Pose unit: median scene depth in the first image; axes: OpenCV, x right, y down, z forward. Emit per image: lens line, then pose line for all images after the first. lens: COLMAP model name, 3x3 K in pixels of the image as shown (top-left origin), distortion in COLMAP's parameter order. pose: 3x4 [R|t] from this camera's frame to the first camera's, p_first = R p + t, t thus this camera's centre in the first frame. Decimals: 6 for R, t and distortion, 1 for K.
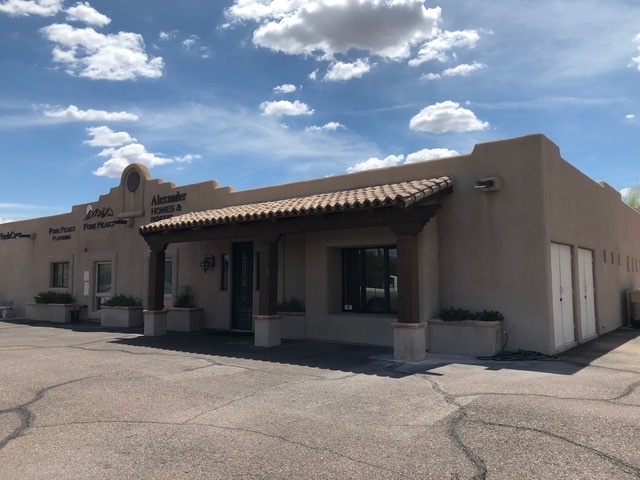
lens RADIAL K [[522.1, 0, 320.0], [0, 522.1, 239.8], [0, 0, 1]] dist [-0.003562, -0.001018]
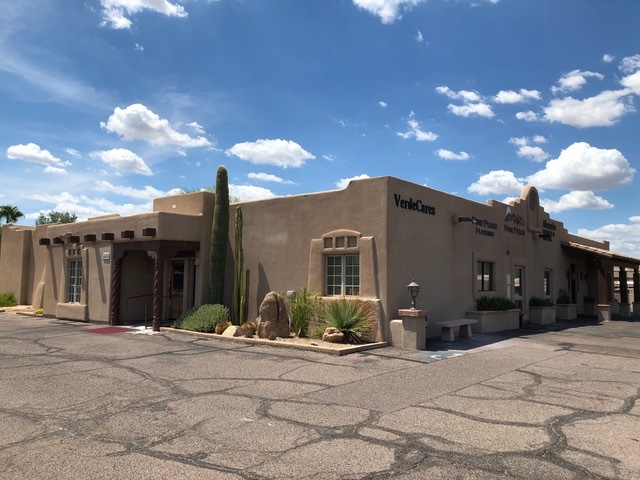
lens RADIAL K [[522.1, 0, 320.2], [0, 522.1, 238.8], [0, 0, 1]] dist [-0.003562, -0.001018]
pose [[0.026446, 0.087592, 0.995805, -1.413951], [-0.083383, 0.992876, -0.085120, 0.104843], [-0.996167, -0.080782, 0.033561, 1.308215]]
